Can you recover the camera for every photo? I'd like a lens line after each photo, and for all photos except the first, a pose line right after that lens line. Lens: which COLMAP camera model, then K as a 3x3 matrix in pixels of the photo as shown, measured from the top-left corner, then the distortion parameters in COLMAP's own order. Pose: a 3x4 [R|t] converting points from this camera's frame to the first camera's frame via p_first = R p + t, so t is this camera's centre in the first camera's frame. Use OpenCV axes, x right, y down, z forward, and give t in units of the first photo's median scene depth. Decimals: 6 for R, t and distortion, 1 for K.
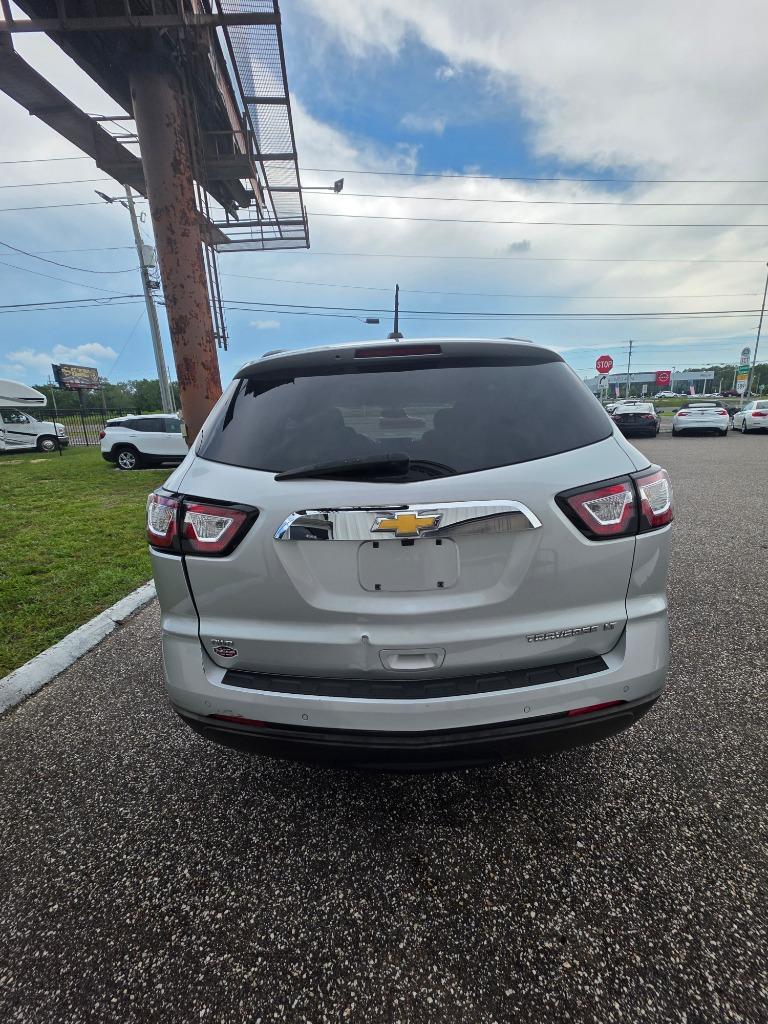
lens RADIAL K [[434.6, 0, 386.5], [0, 434.6, 515.6], [0, 0, 1]] dist [0.001839, 0.002423]
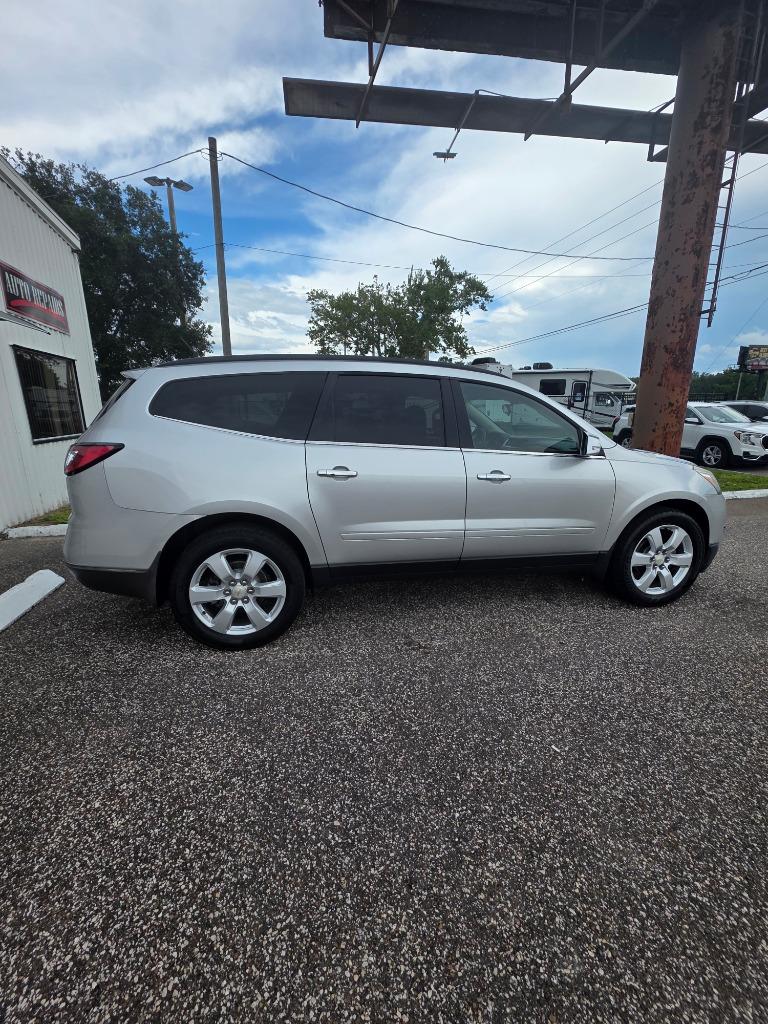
lens RADIAL K [[434.6, 0, 383.6], [0, 434.6, 516.6], [0, 0, 1]] dist [0.001839, 0.002423]
pose [[0.235971, 0.274991, -0.932040, 0.388023], [-0.239337, 0.946026, 0.218523, -0.074000], [0.941826, 0.171506, 0.289050, 0.251221]]
